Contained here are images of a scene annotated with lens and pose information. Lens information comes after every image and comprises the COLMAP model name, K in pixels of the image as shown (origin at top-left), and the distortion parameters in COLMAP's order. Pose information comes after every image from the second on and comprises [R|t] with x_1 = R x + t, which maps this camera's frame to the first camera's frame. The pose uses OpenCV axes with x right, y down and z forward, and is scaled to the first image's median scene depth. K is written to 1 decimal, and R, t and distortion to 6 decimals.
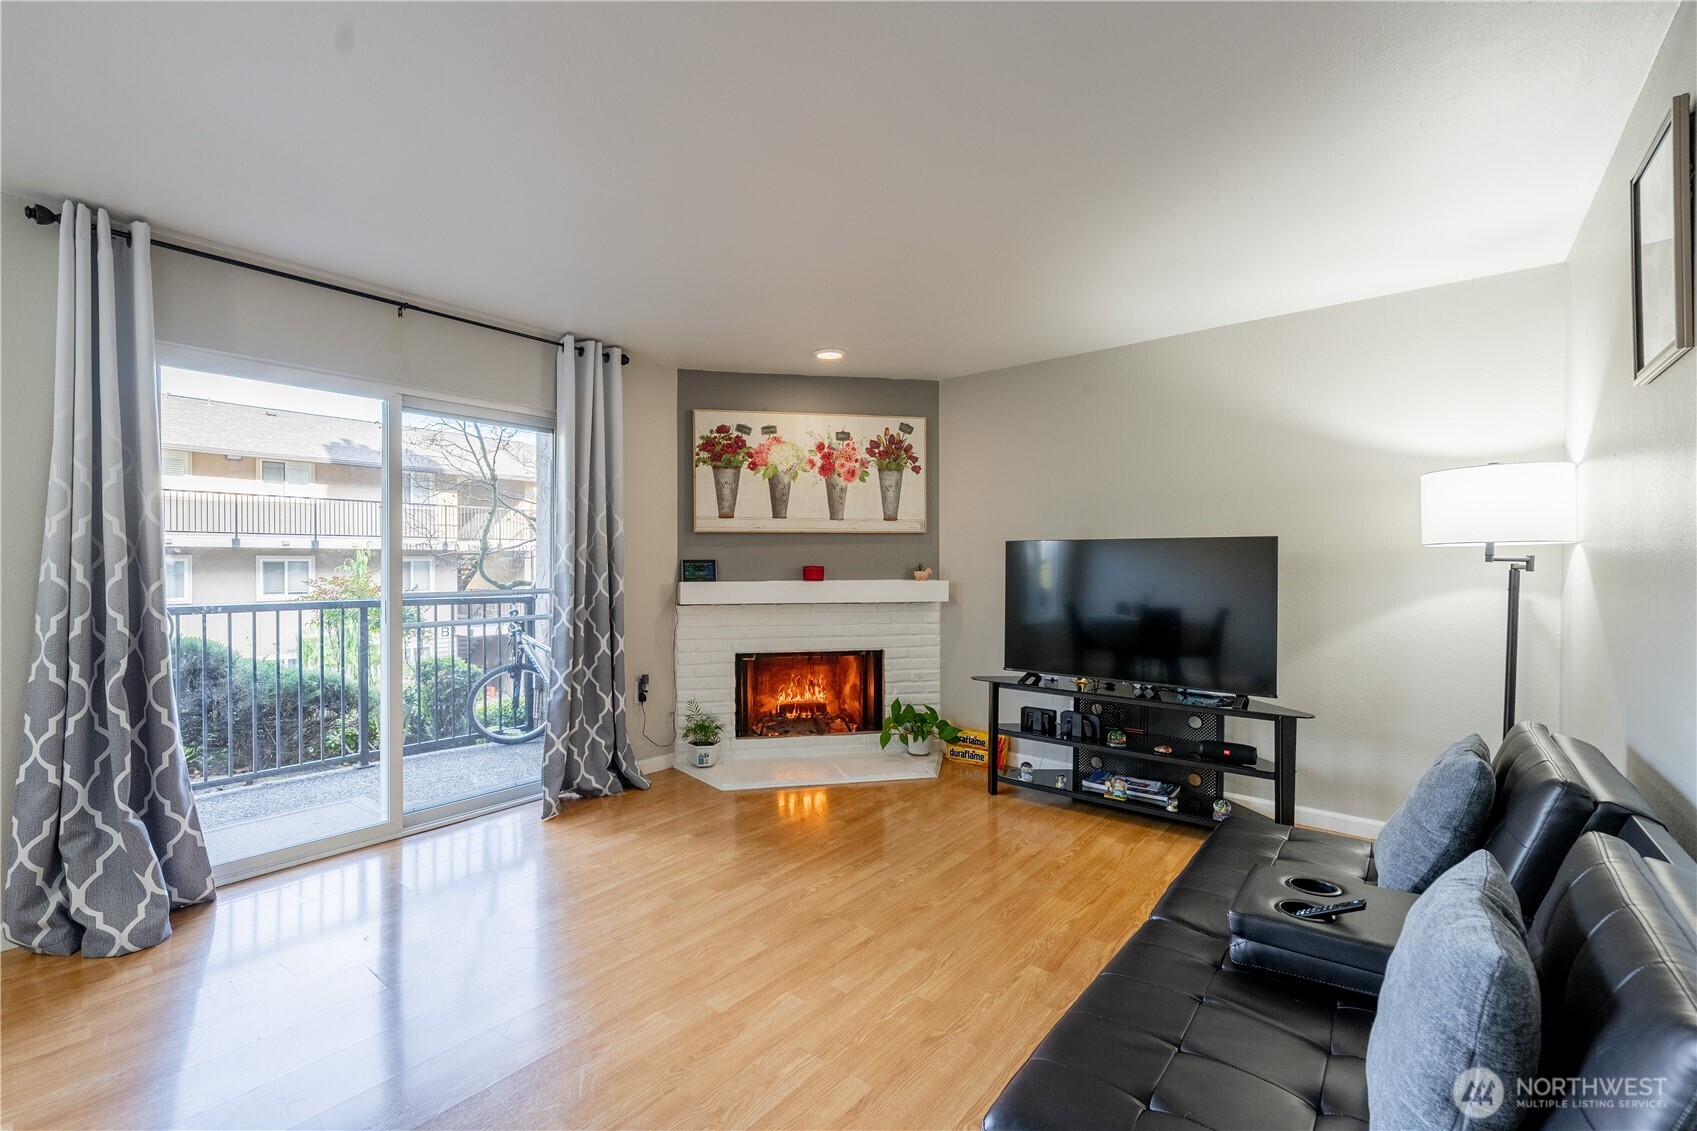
lens RADIAL K [[716.6, 0, 773.0], [0, 716.6, 569.3], [0, 0, 1]] dist [0.000131, -0.000084]
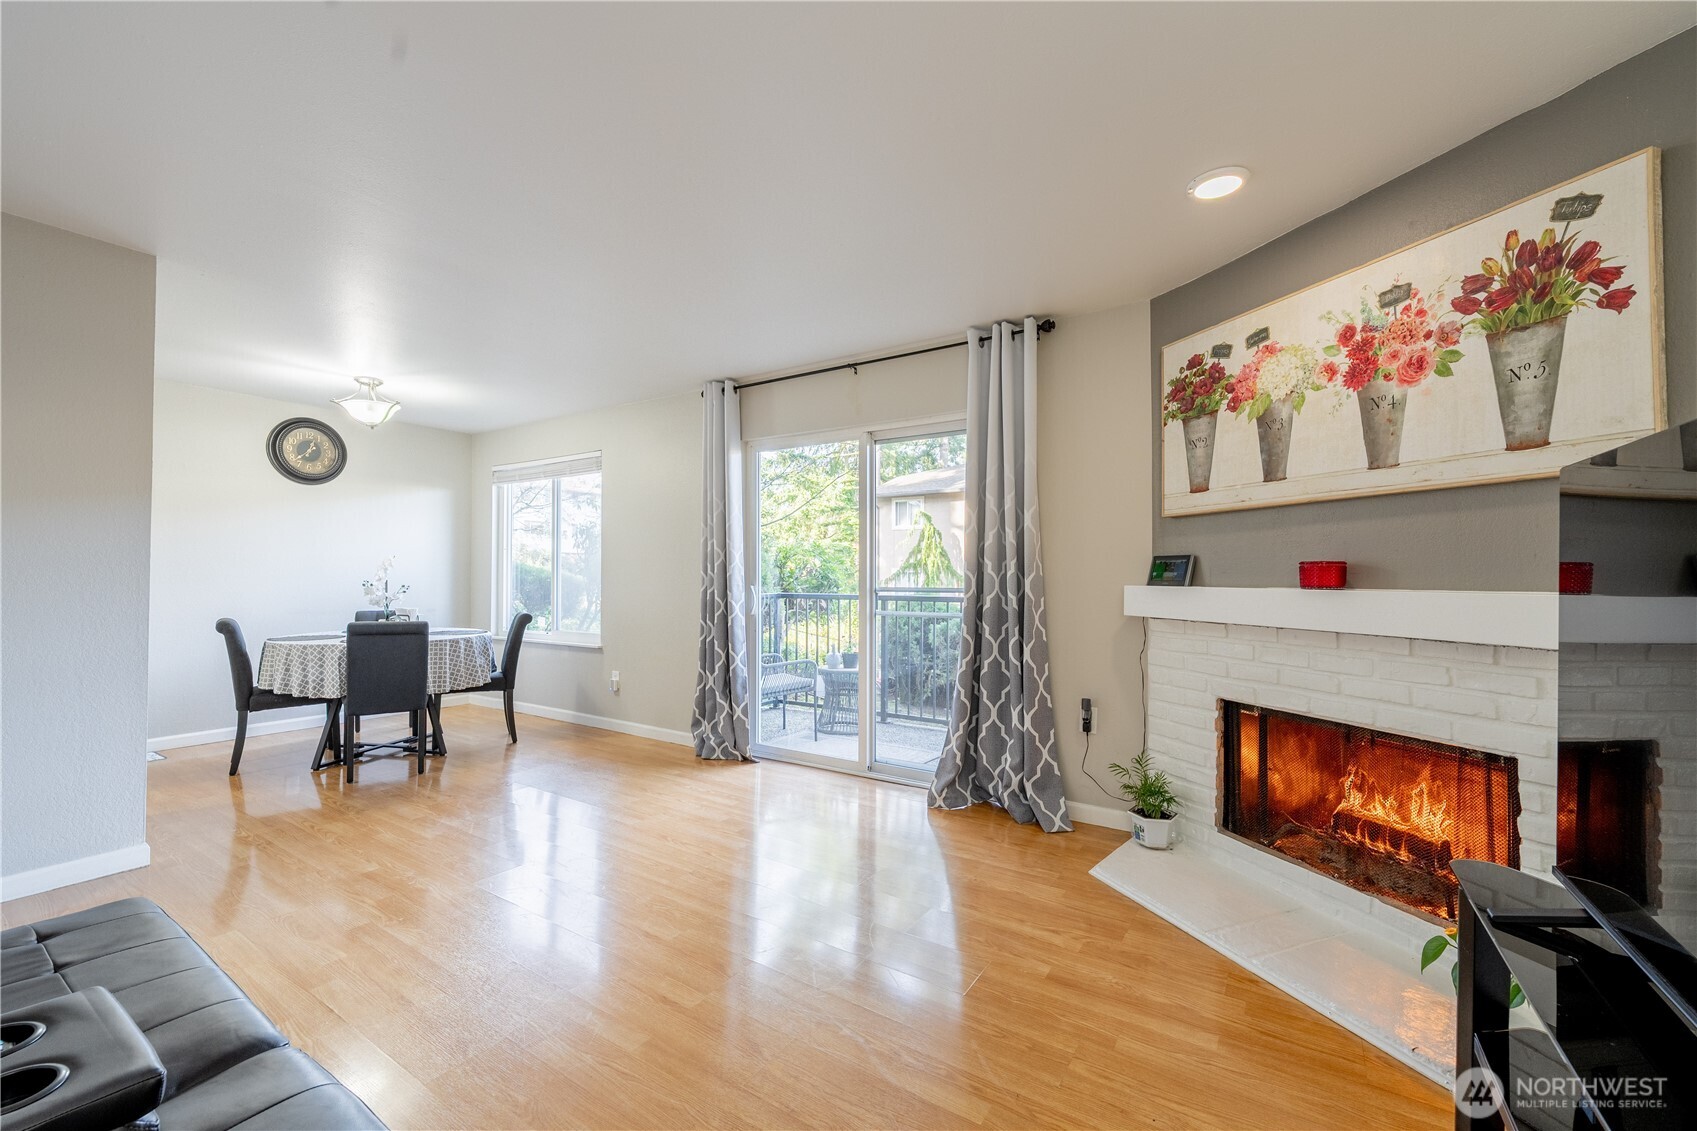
lens RADIAL K [[683.1, 0, 849.4], [0, 683.1, 567.8], [0, 0, 1]] dist [-0.002087, -0.000330]
pose [[0.161390, -0.009710, -0.986843, 0.510003], [-0.013084, 0.999843, -0.011978, 0.011291], [0.986804, 0.014845, 0.161237, 0.574104]]
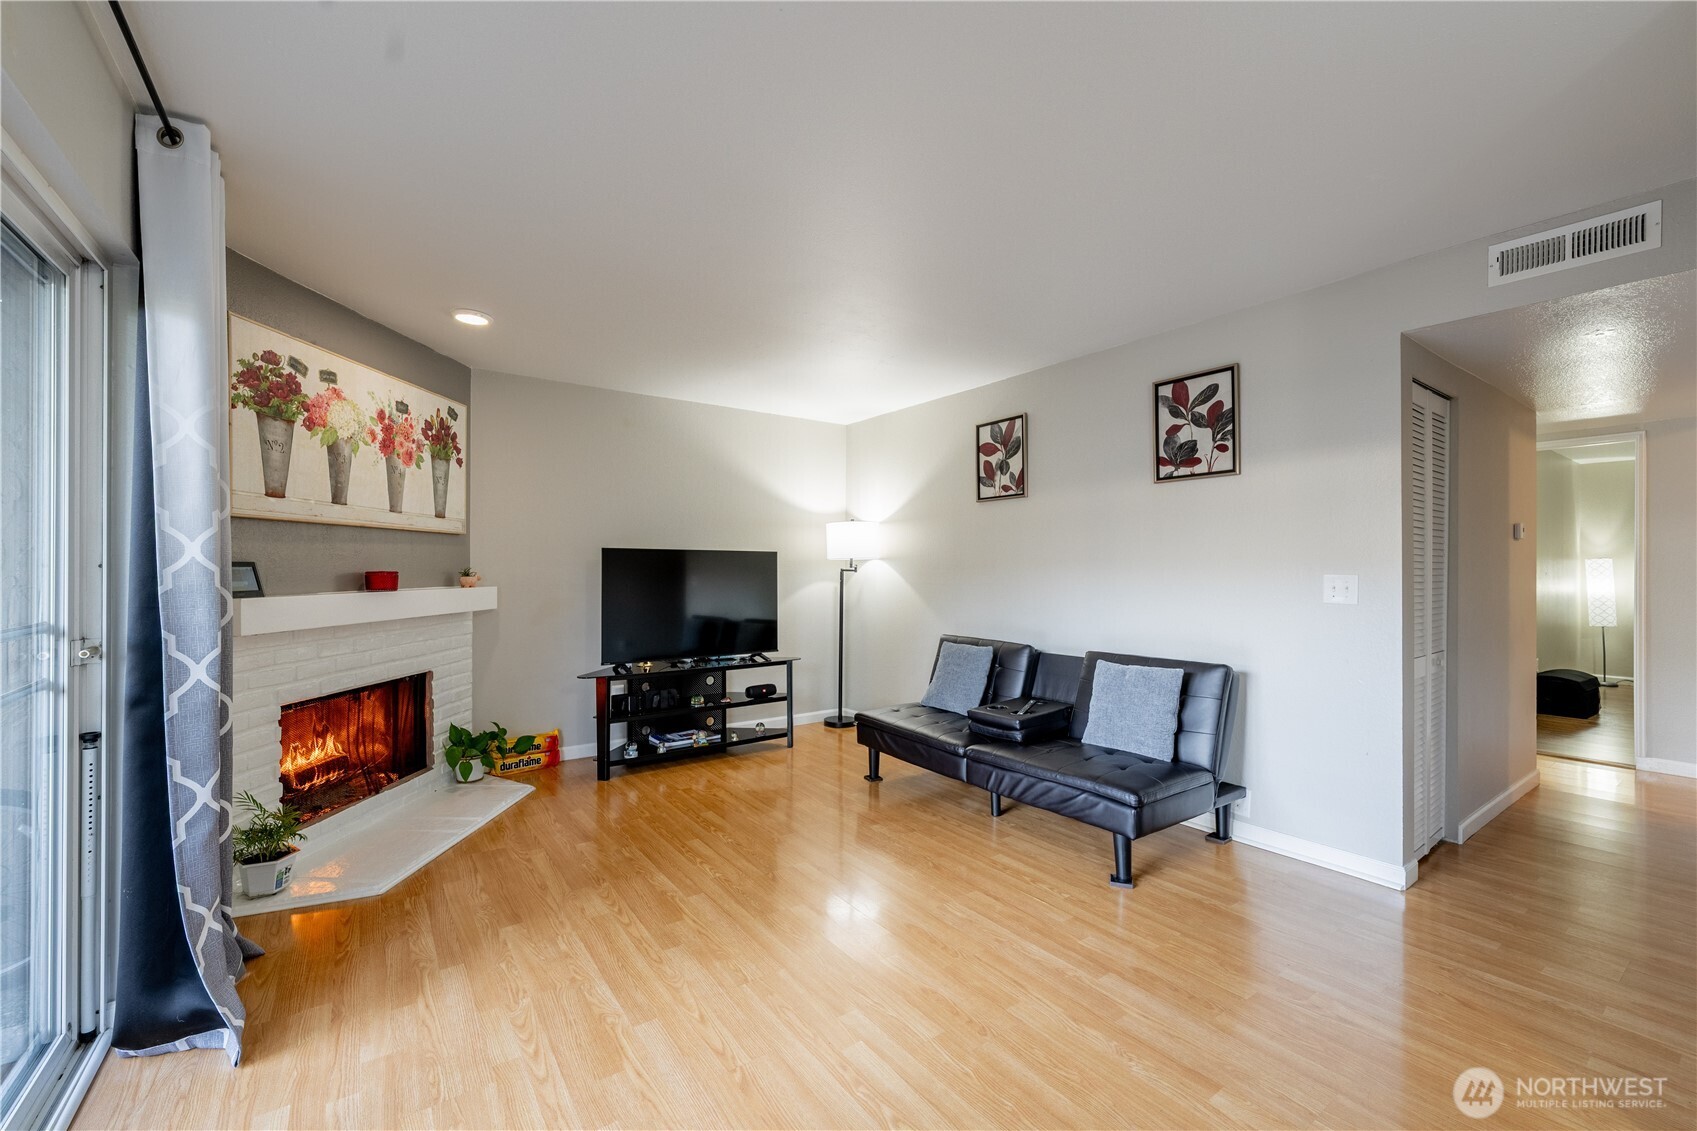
lens RADIAL K [[689.1, 0, 847.0], [0, 689.1, 570.5], [0, 0, 1]] dist [-0.000359, -0.000340]
pose [[0.210580, -0.002628, 0.977573, -0.559957], [0.006761, 0.999976, 0.001232, -0.003030], [-0.977553, 0.006350, 0.210593, 0.368560]]
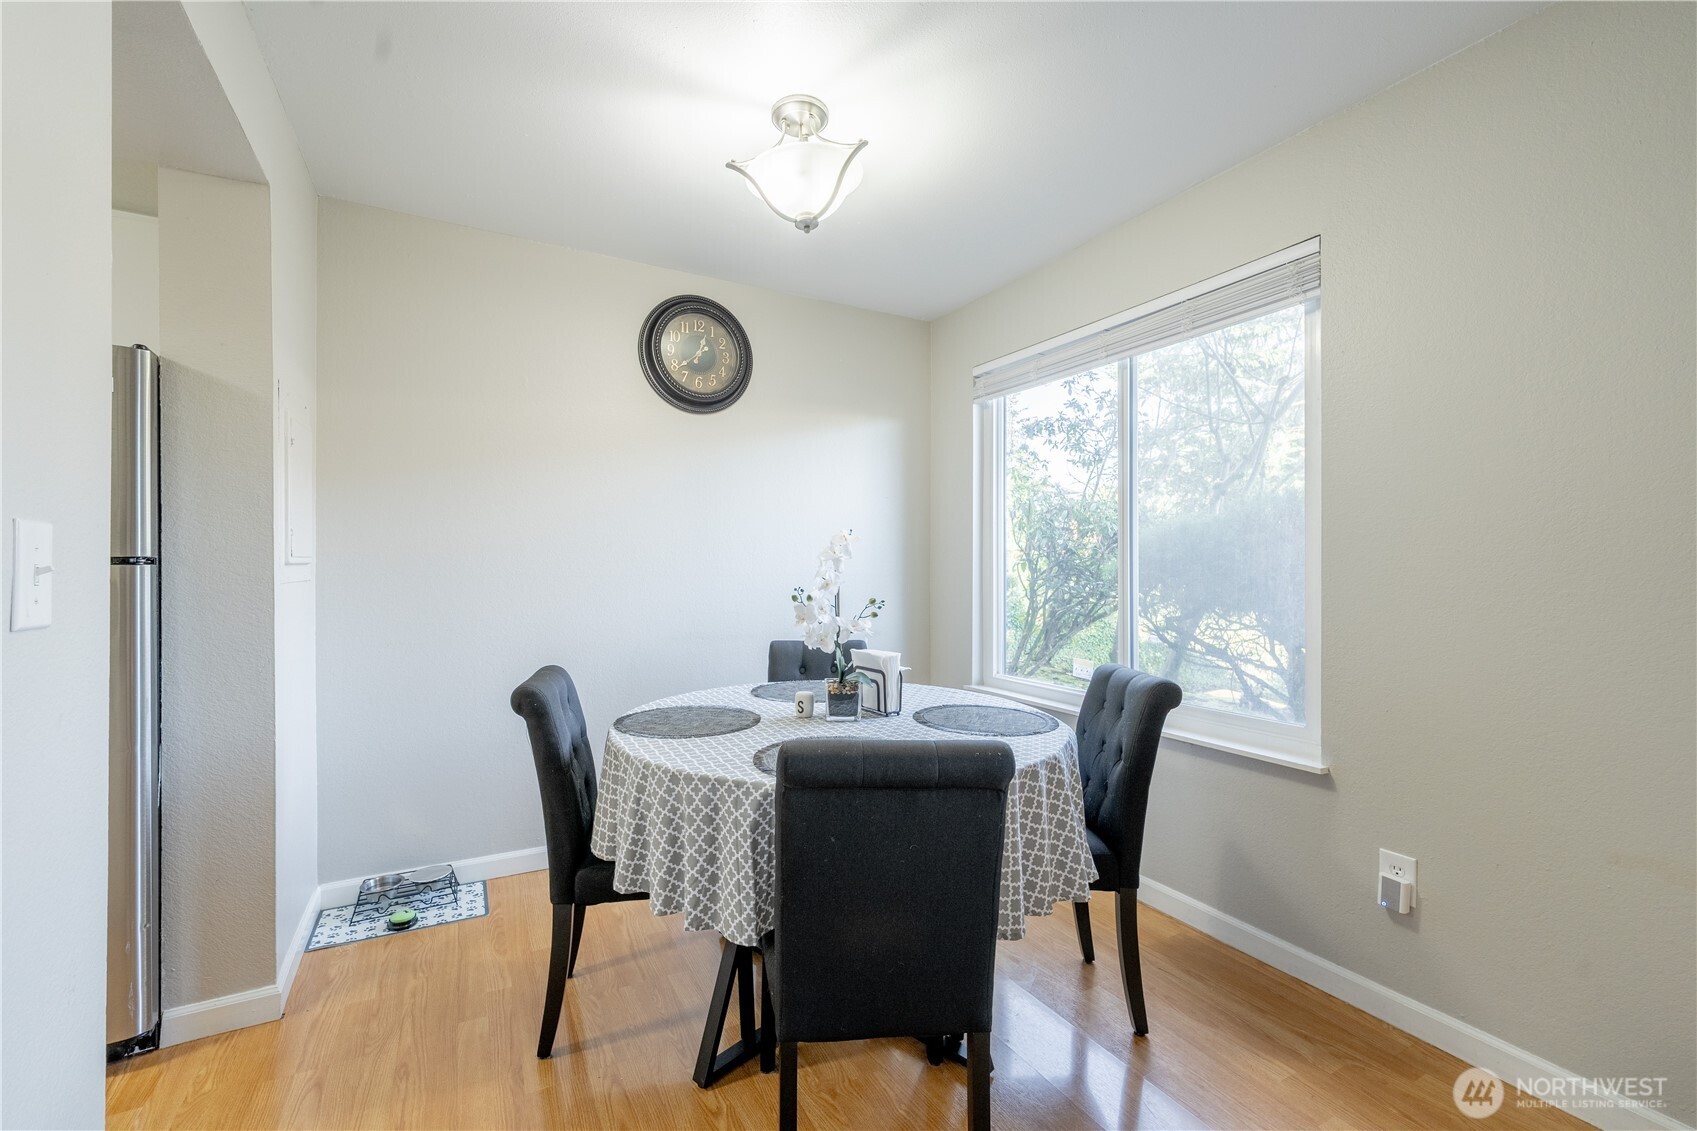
lens RADIAL K [[697.0, 0, 820.9], [0, 697.0, 564.3], [0, 0, 1]] dist [0.000568, -0.000095]
pose [[-0.349549, -0.003129, -0.936913, -0.197197], [-0.011719, 0.999931, 0.001033, 0.012165], [0.936845, 0.011340, -0.349561, 0.197543]]
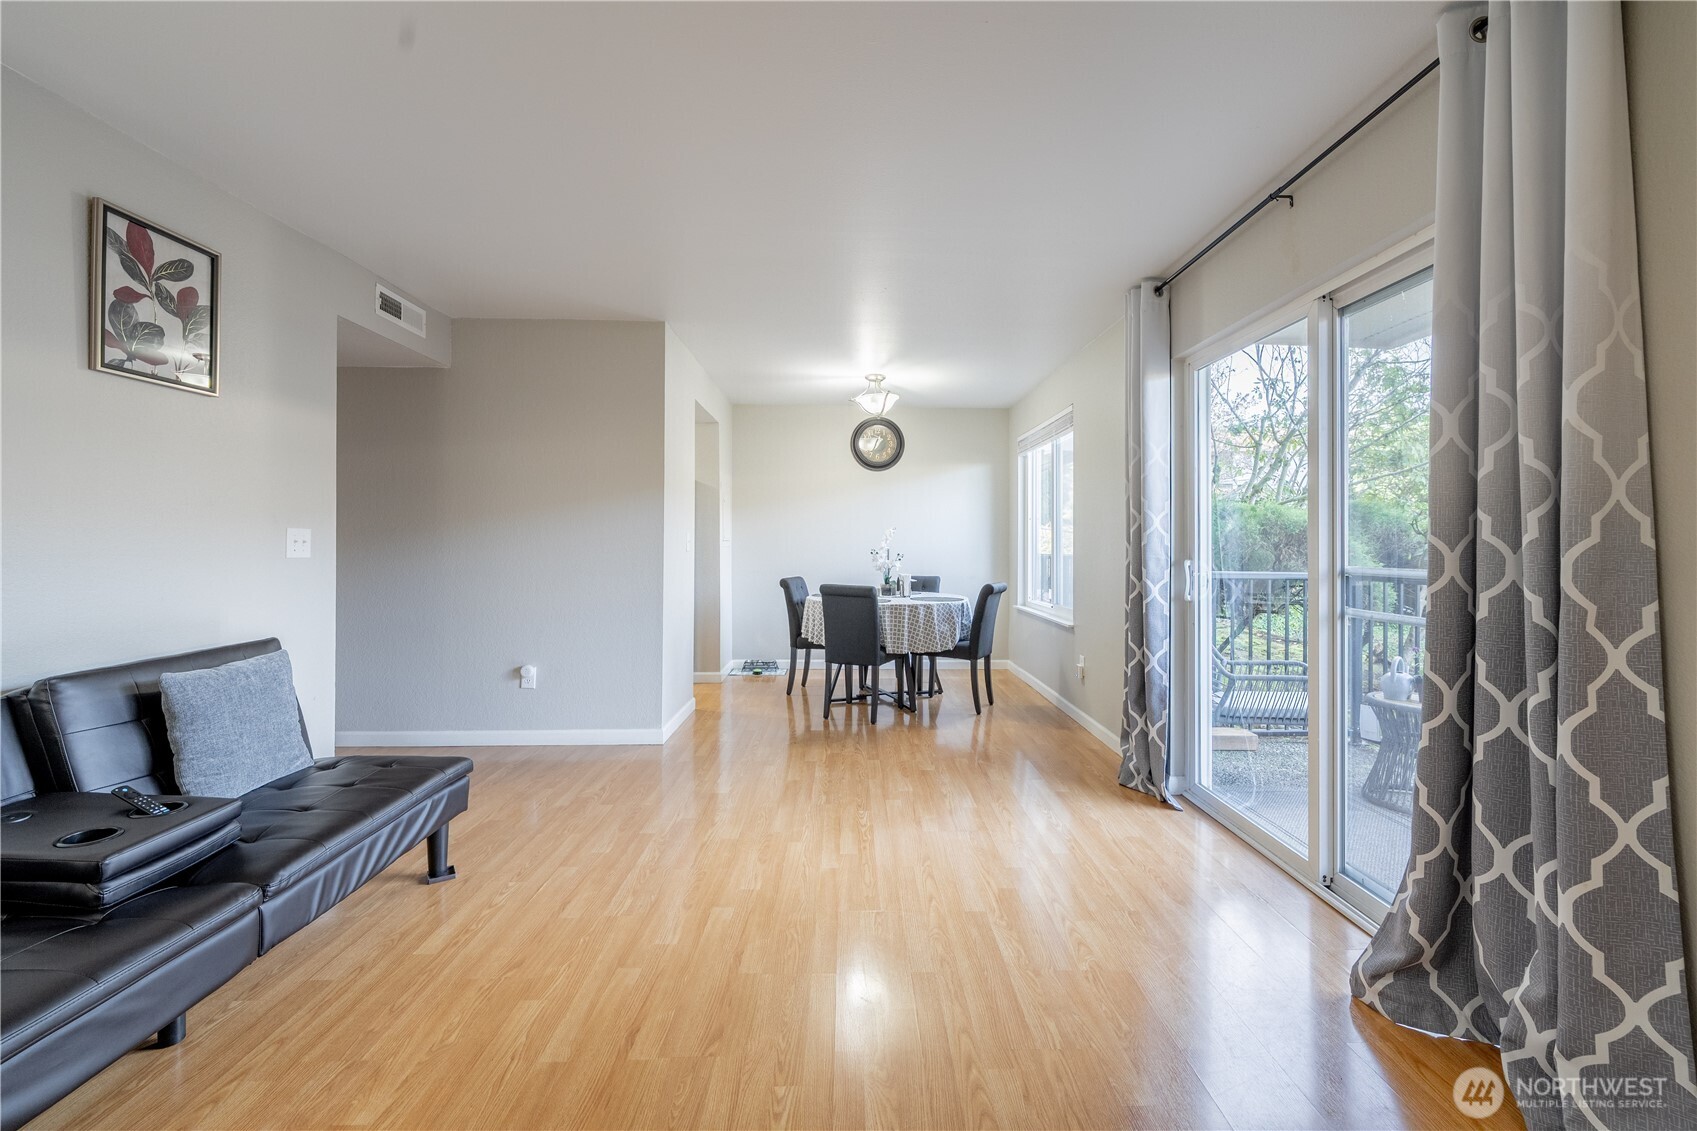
lens RADIAL K [[699.3, 0, 869.9], [0, 699.3, 540.2], [0, 0, 1]] dist [-0.000595, -0.000213]
pose [[-0.718861, -0.005600, -0.695131, 0.240659], [-0.010889, 0.999936, 0.003205, 0.008001], [0.695068, 0.009873, -0.718876, 0.891904]]
